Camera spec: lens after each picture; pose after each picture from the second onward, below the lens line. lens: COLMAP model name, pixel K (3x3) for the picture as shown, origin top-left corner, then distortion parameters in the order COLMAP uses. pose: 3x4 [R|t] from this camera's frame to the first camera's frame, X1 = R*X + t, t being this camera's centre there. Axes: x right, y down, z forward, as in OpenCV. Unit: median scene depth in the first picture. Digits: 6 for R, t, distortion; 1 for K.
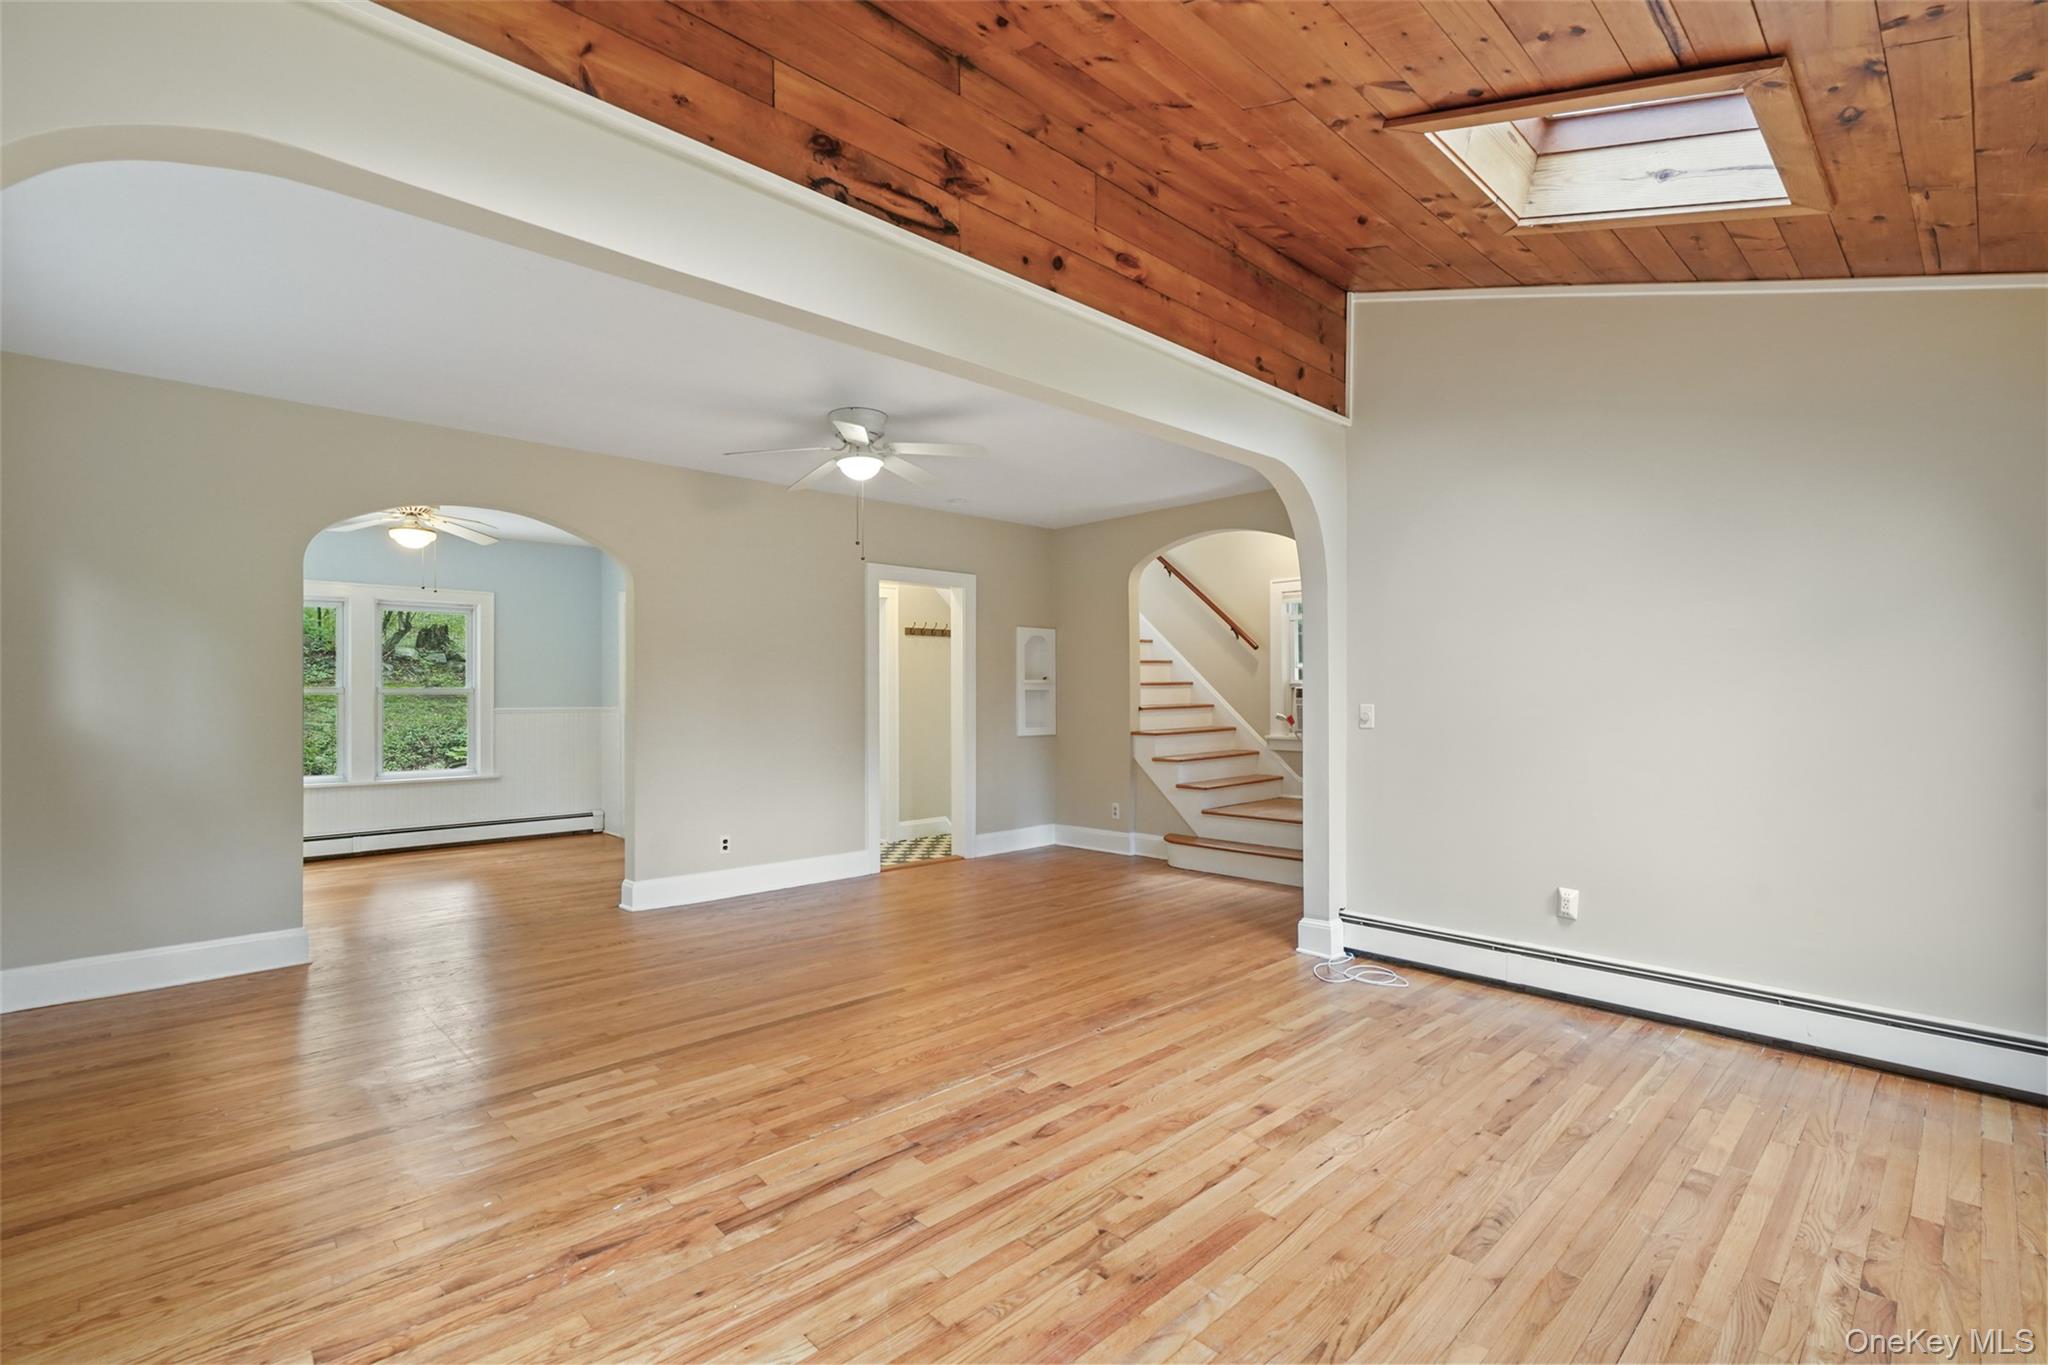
lens RADIAL K [[932.8, 0, 1012.2], [0, 932.8, 696.2], [0, 0, 1]] dist [-0.004970, 0.000663]
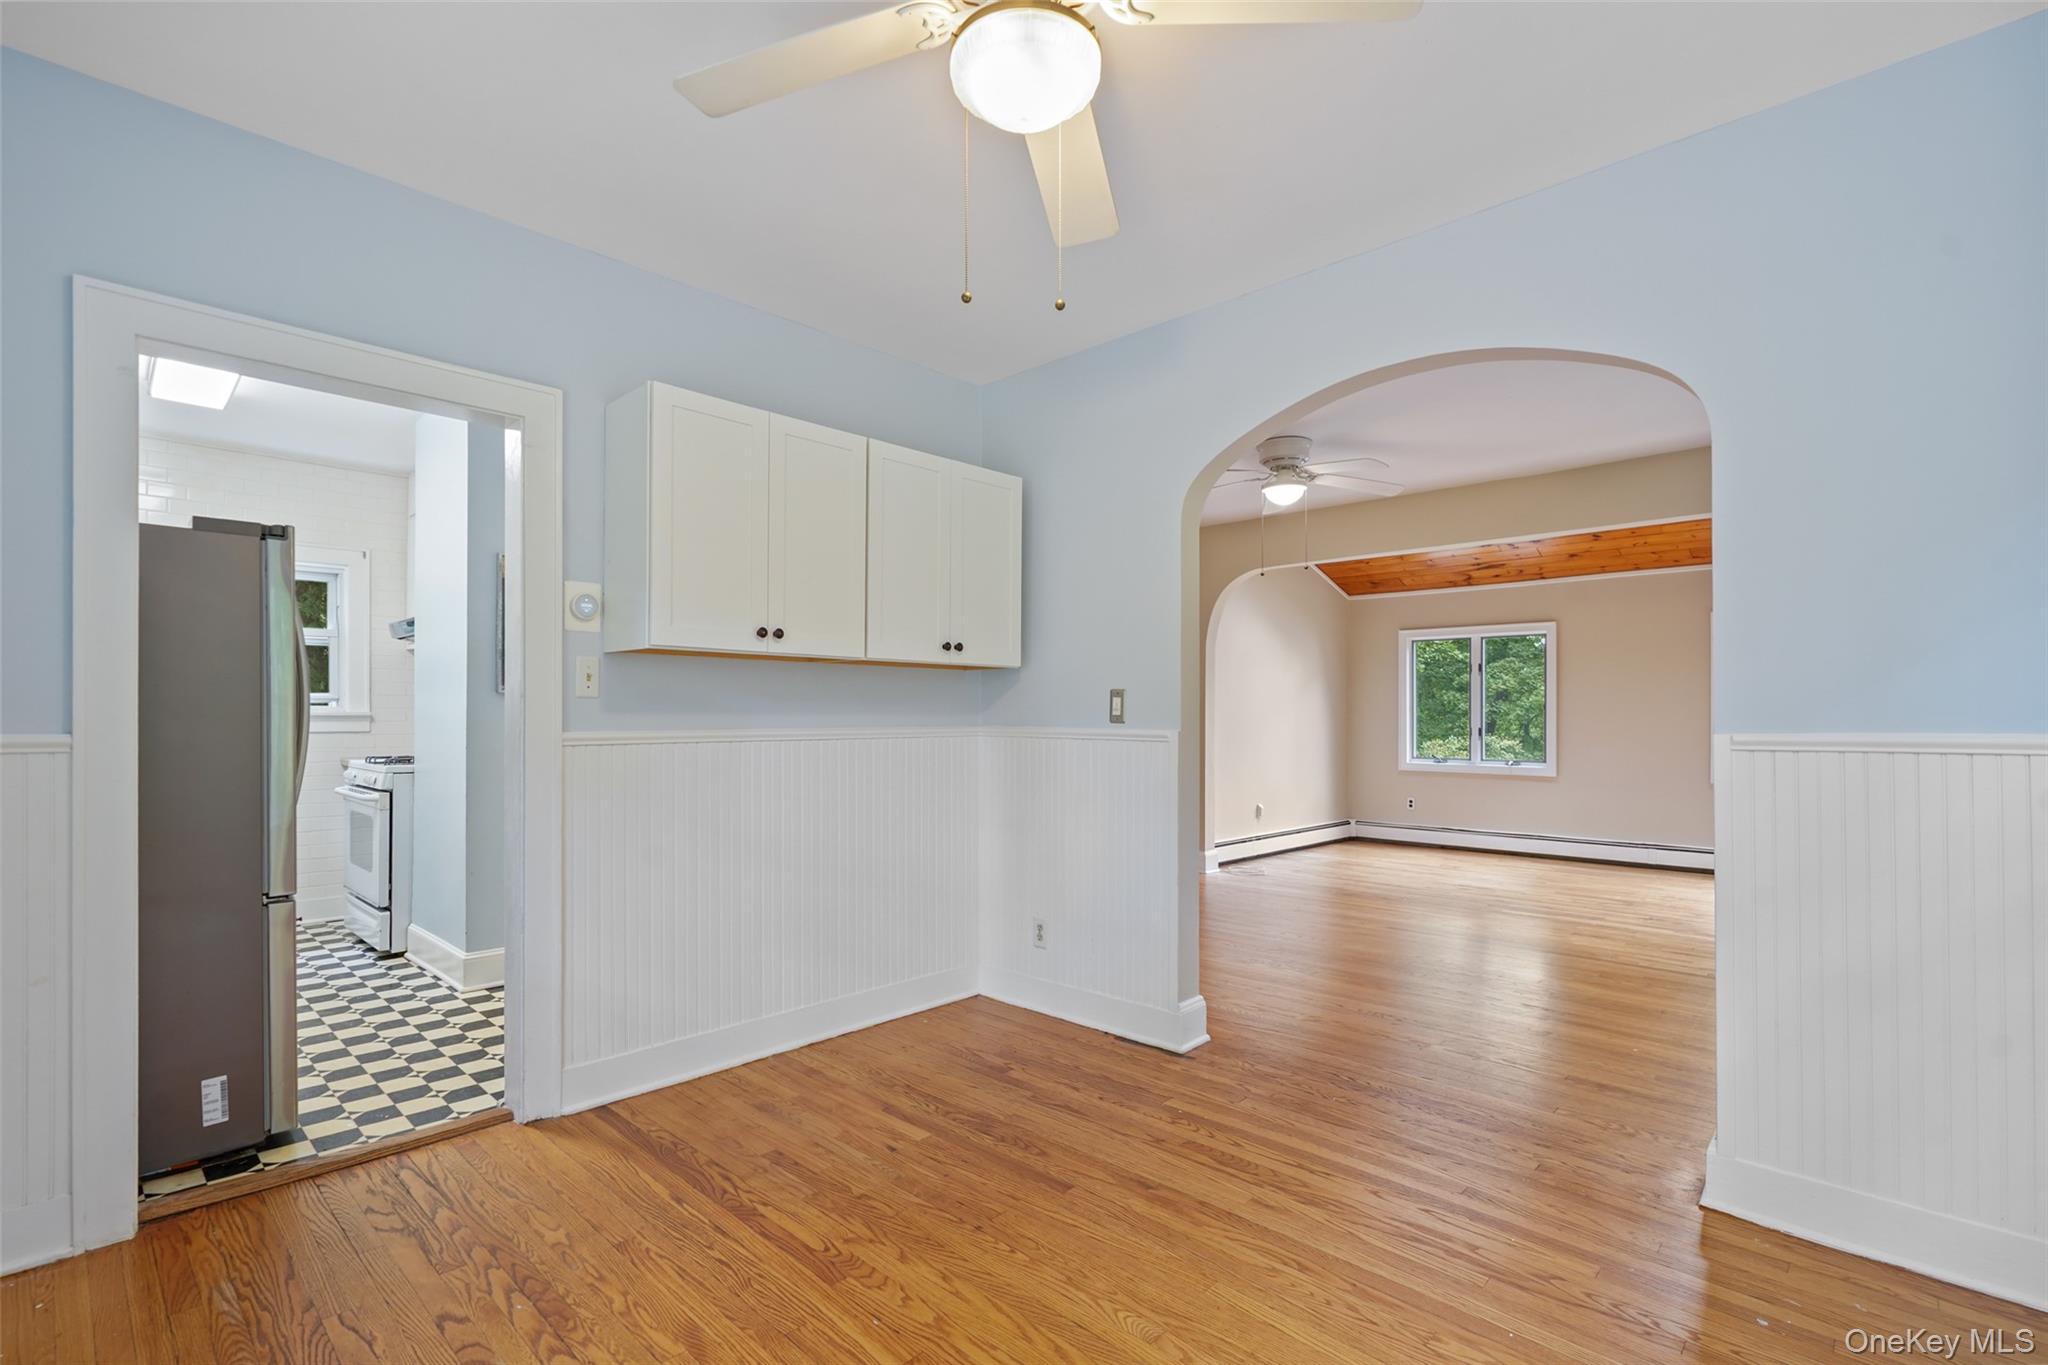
lens RADIAL K [[939.0, 0, 1007.5], [0, 939.0, 716.6], [0, 0, 1]] dist [-0.008266, 0.000050]
pose [[-0.042059, 0.003873, 0.999108, -1.351279], [0.001776, 0.999991, -0.003801, 0.015942], [-0.999114, 0.001615, -0.042066, 1.501704]]
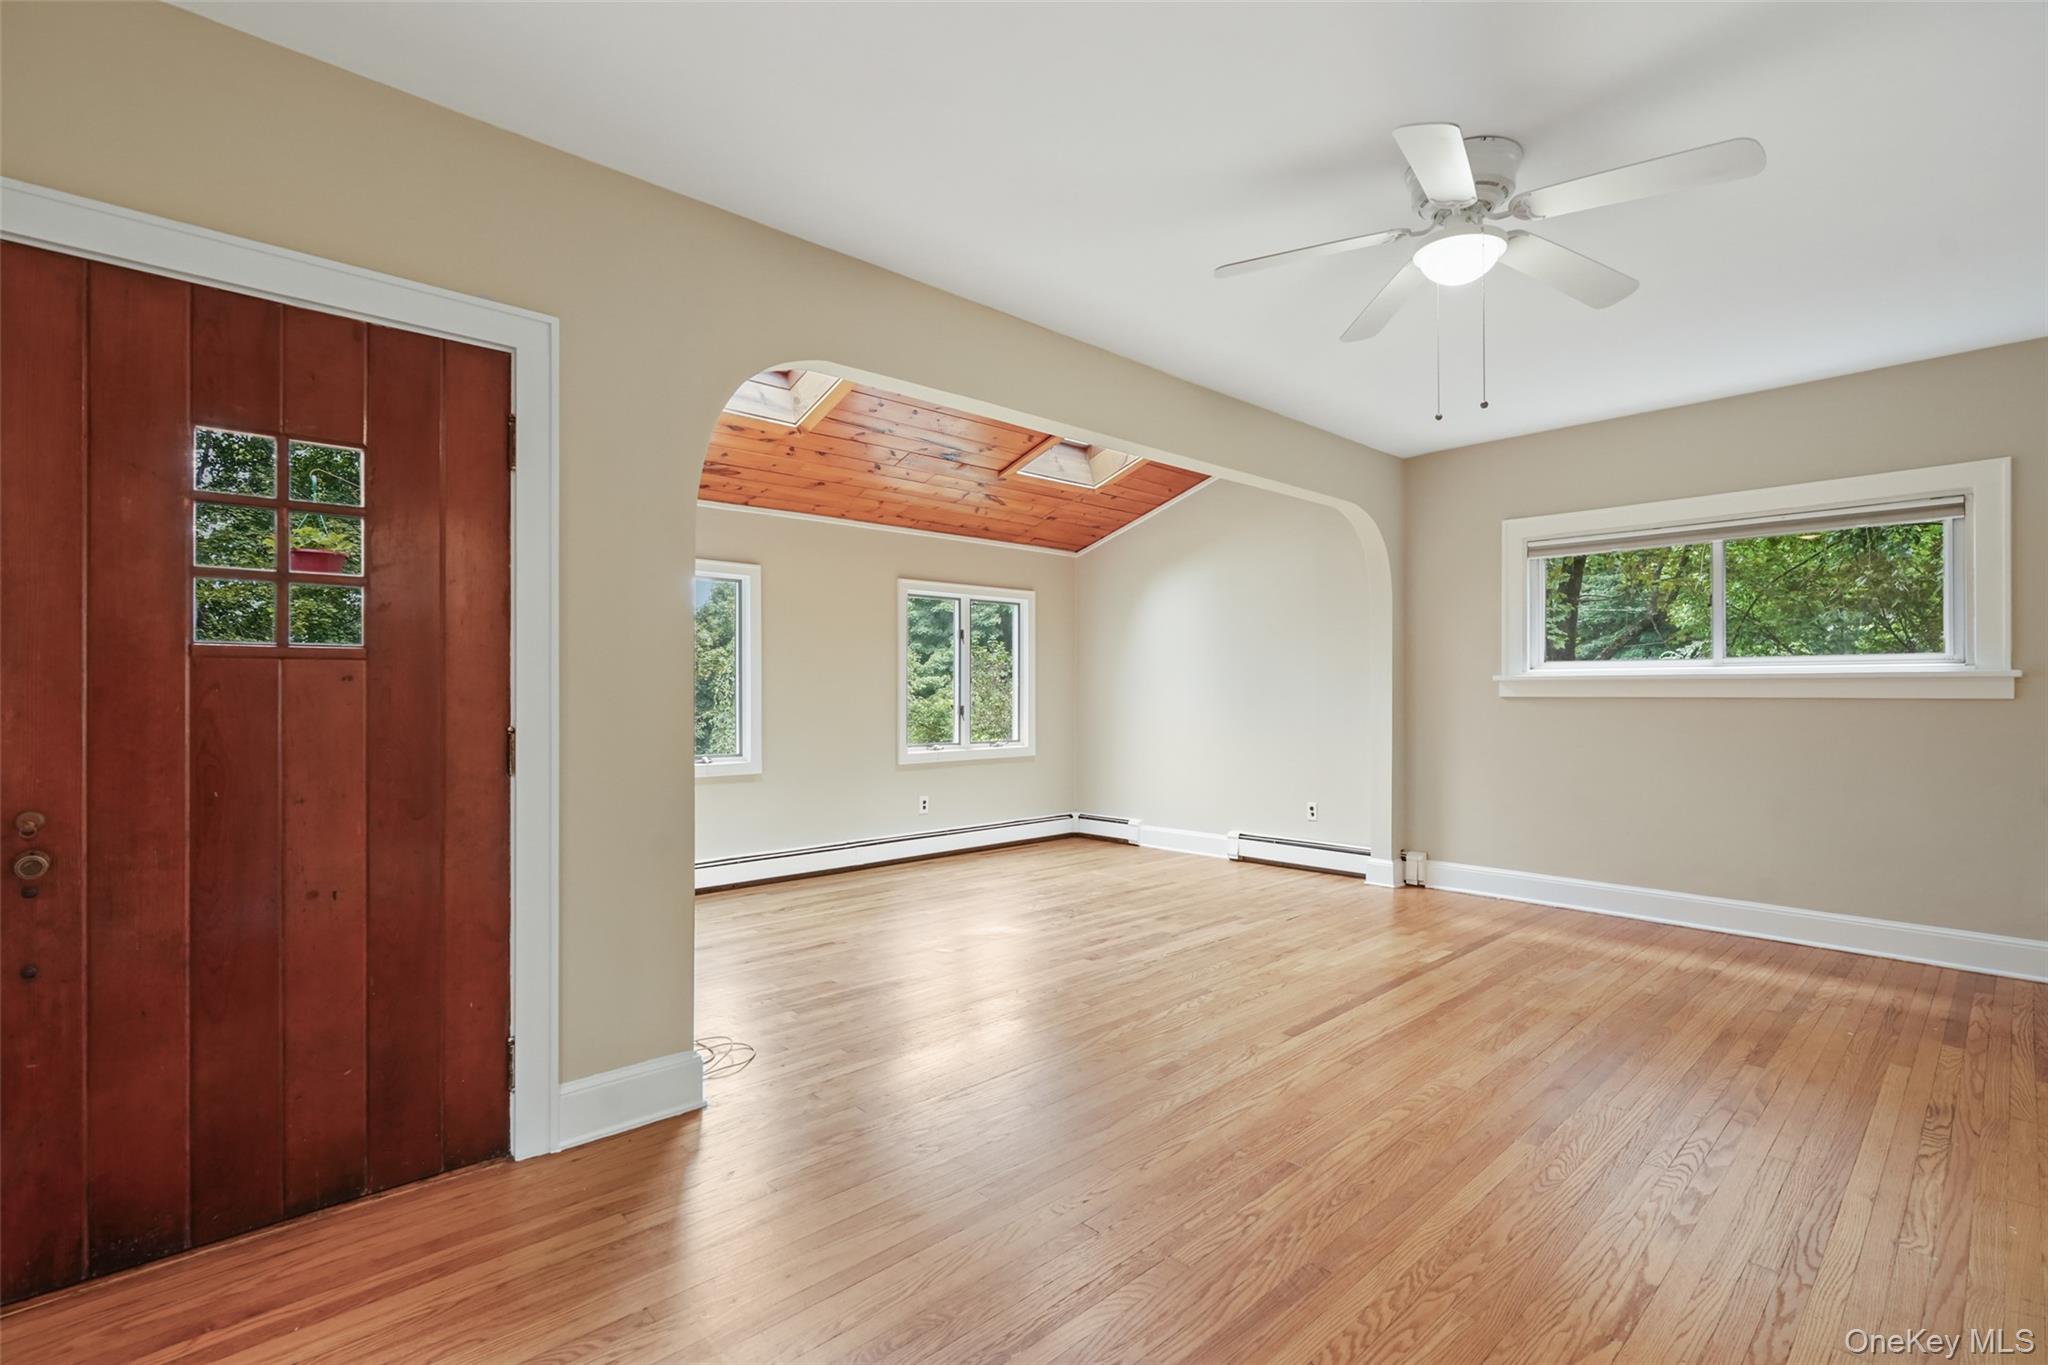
lens RADIAL K [[927.6, 0, 1024.0], [0, 927.6, 682.5], [0, 0, 1]] dist [-0.000079, 0.000426]
pose [[-0.999977, 0.005852, 0.003557, 0.104268], [0.005822, 0.999947, -0.008501, 0.009814], [-0.003607, -0.008480, -0.999958, 1.708680]]
